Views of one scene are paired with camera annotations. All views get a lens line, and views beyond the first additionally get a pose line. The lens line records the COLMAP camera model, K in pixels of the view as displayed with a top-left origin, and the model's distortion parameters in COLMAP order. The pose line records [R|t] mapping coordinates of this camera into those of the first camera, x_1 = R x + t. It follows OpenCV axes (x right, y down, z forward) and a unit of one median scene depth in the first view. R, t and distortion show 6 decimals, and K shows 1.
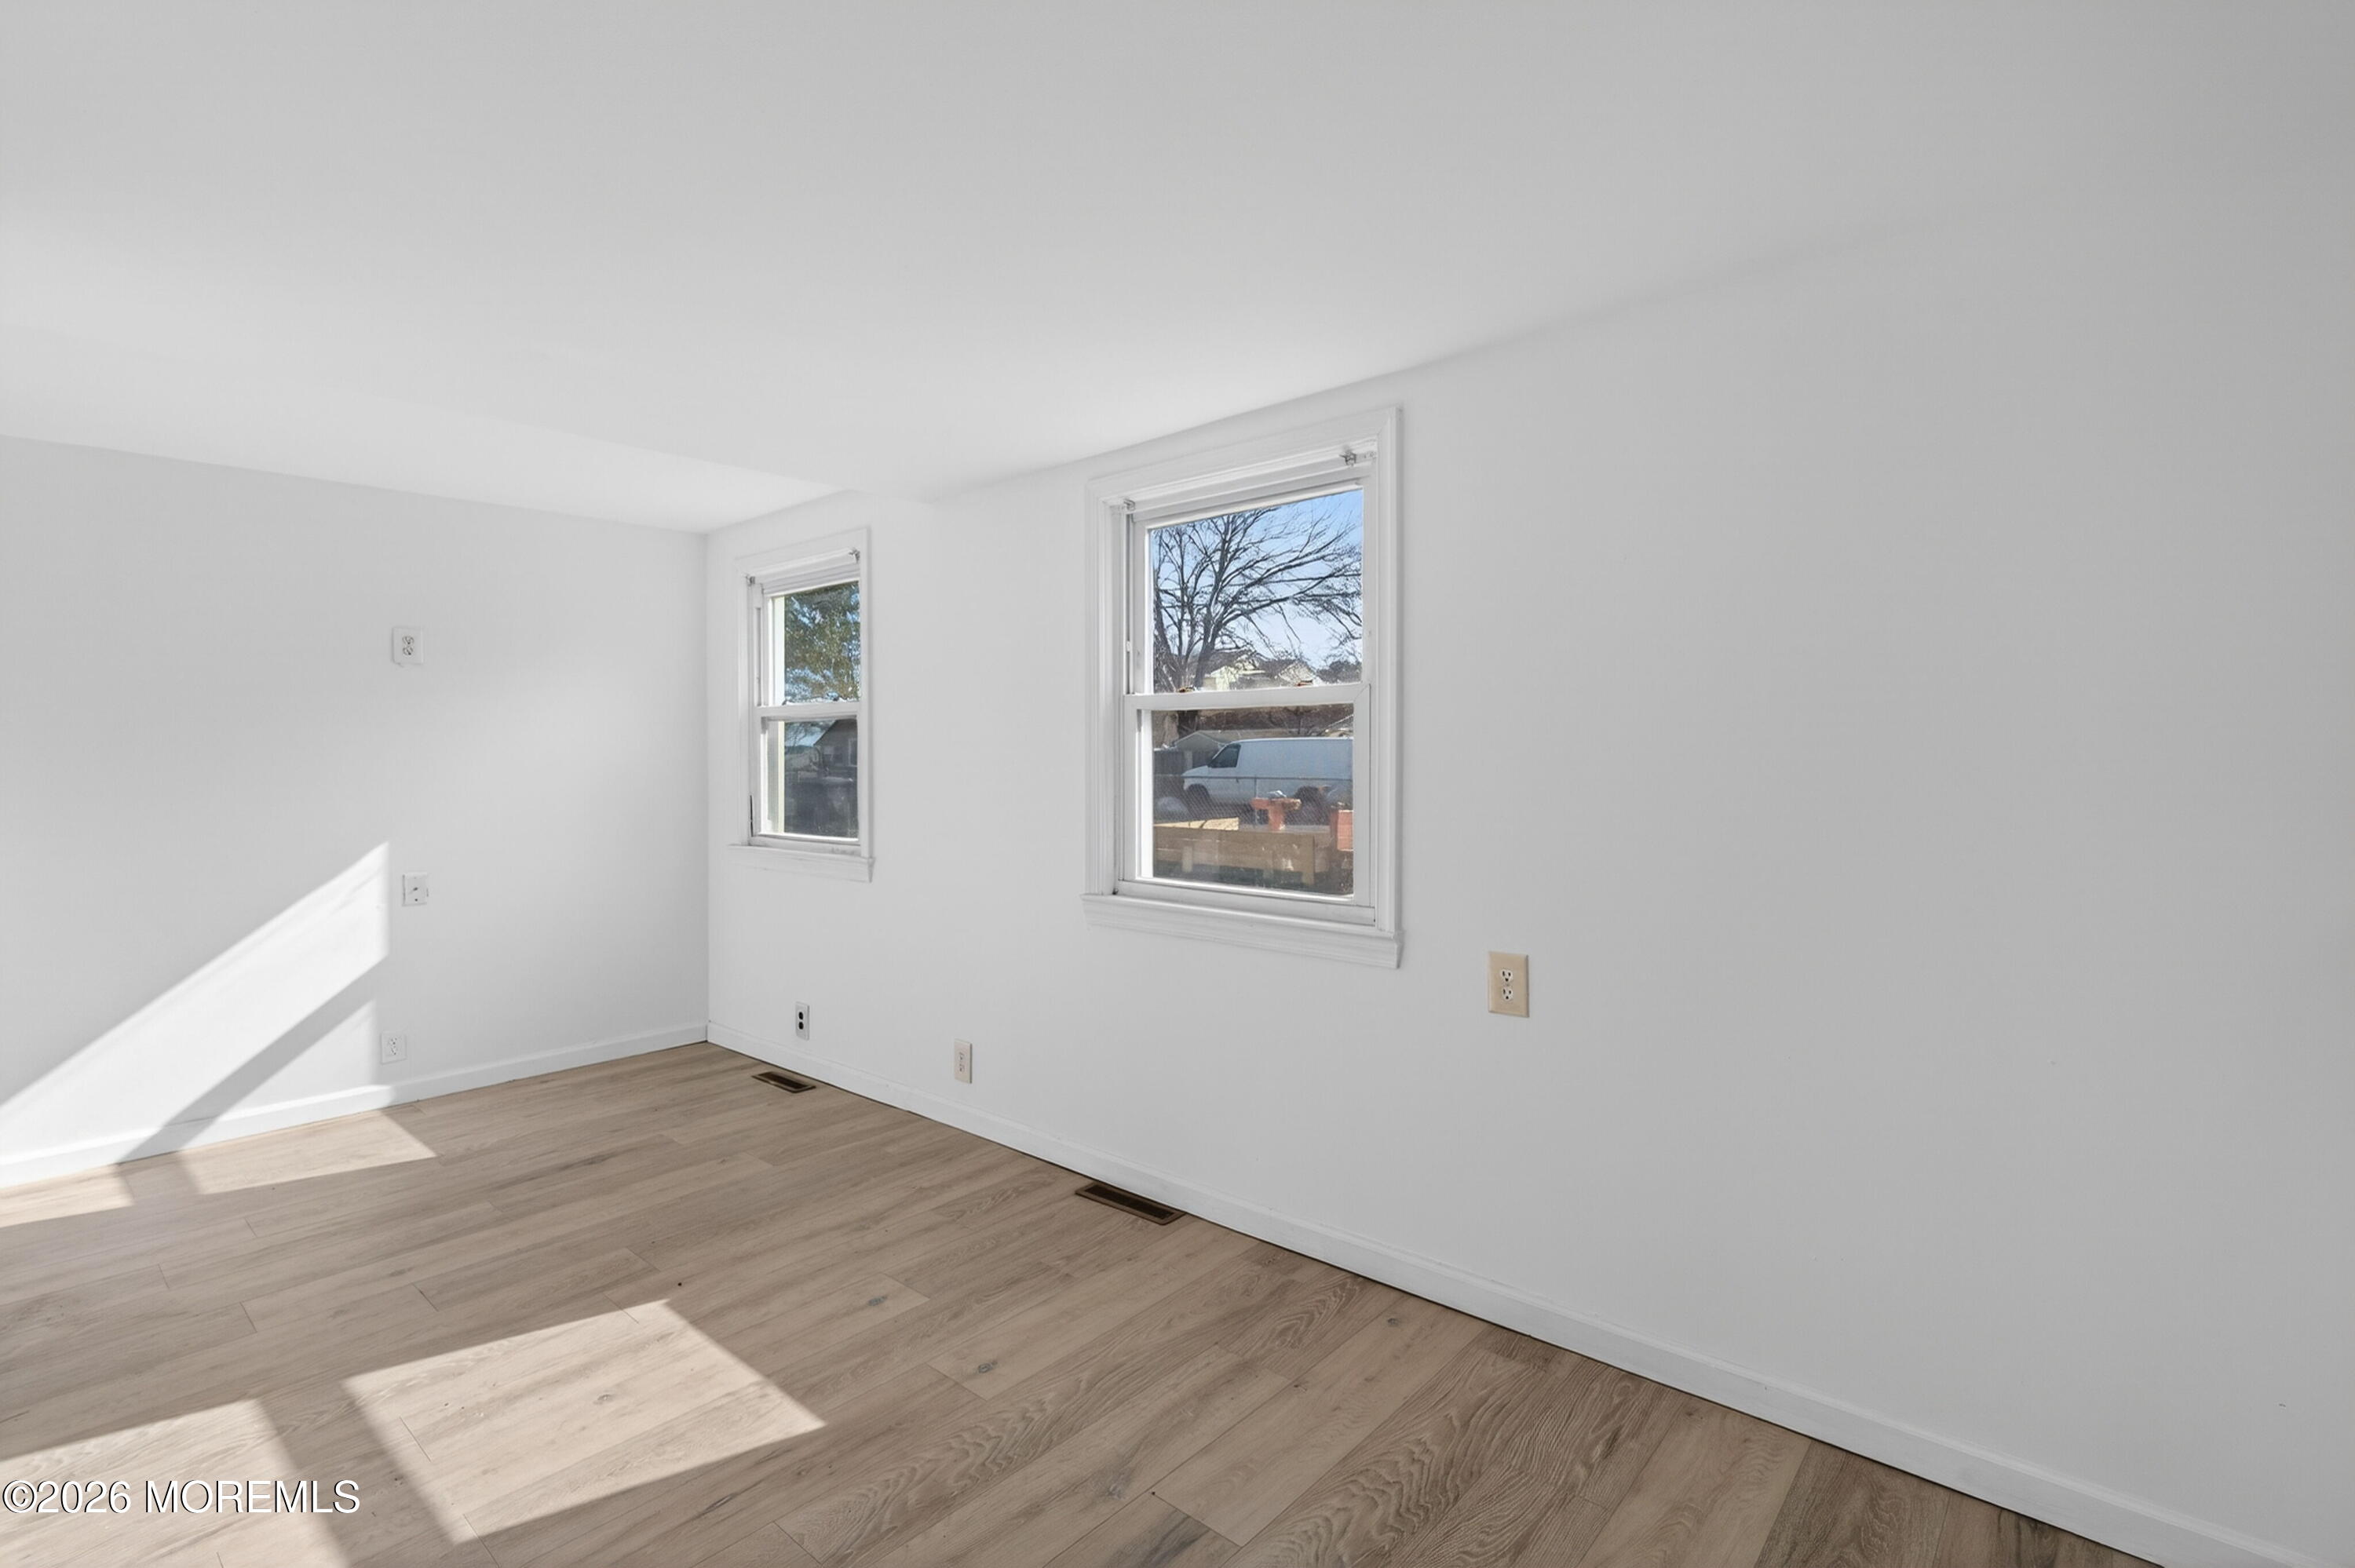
lens RADIAL K [[1094.1, 0, 1169.1], [0, 1094.1, 775.0], [0, 0, 1]] dist [0.007657, -0.002202]
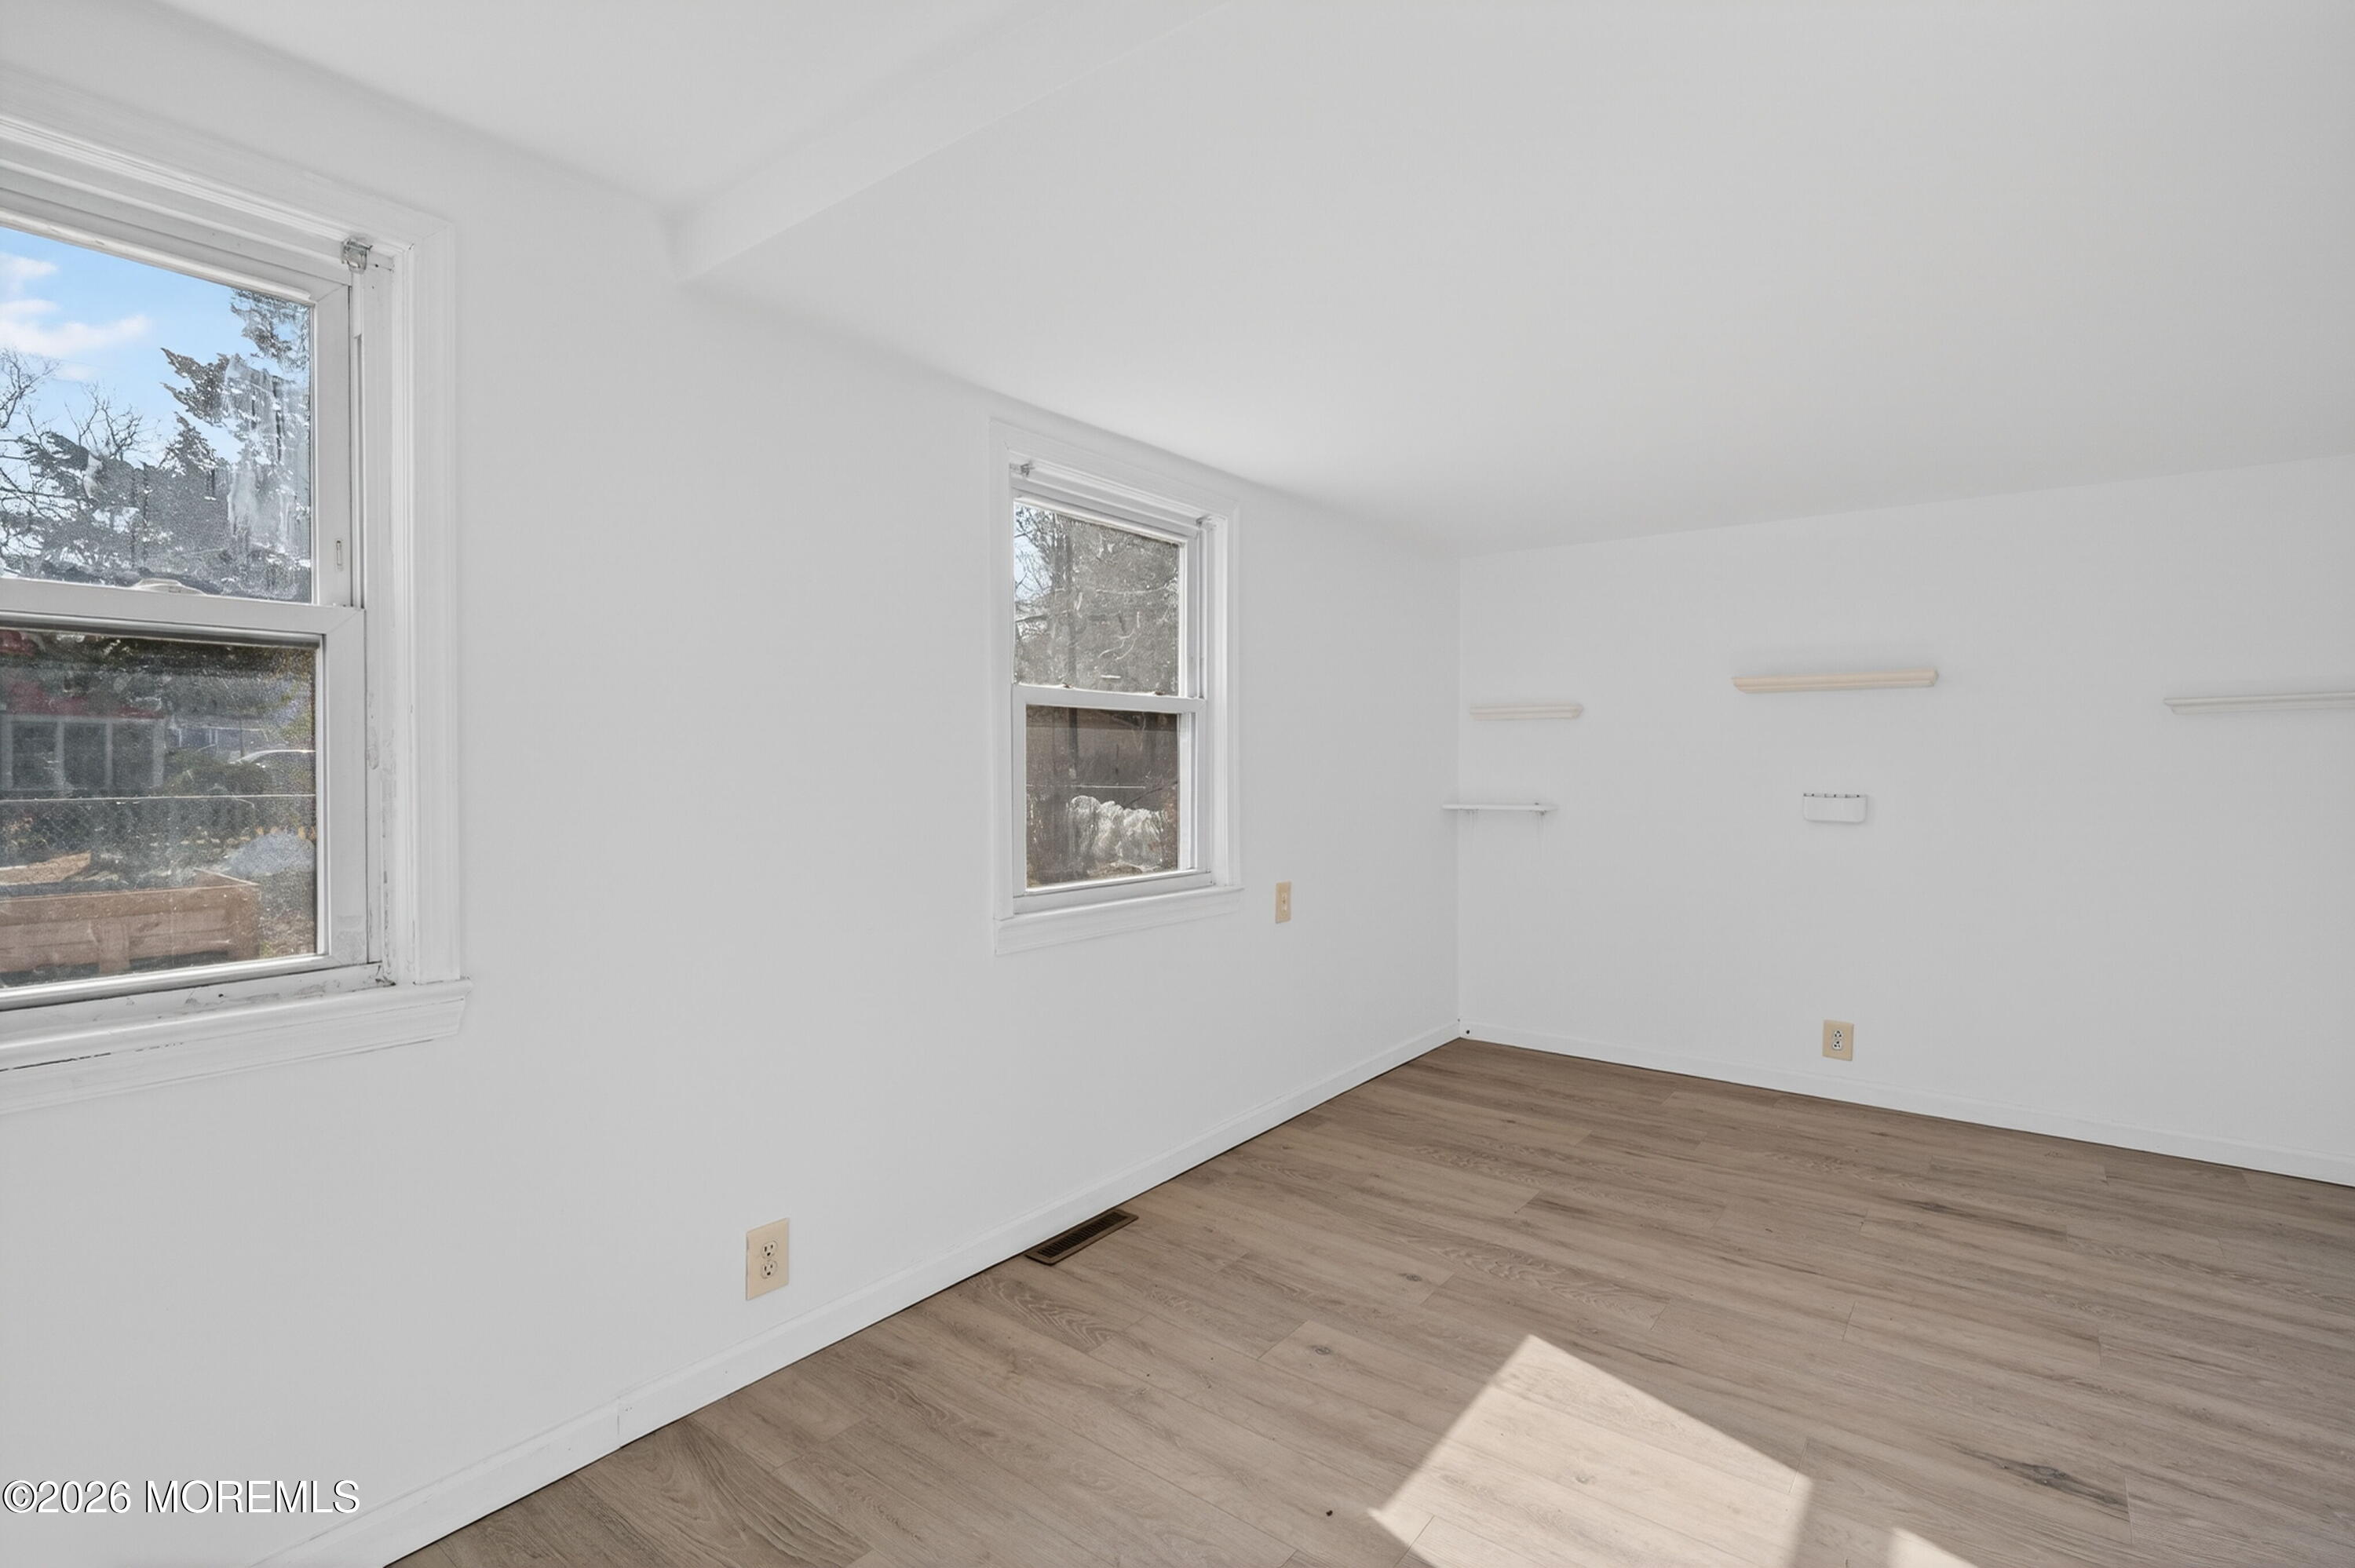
lens RADIAL K [[1094.1, 0, 1179.8], [0, 1094.1, 781.8], [0, 0, 1]] dist [0.007657, -0.002202]
pose [[-0.068694, -0.017229, 0.997489, -1.240375], [0.019006, 0.999647, 0.018576, -0.015047], [-0.997457, 0.020234, -0.068343, 1.248063]]
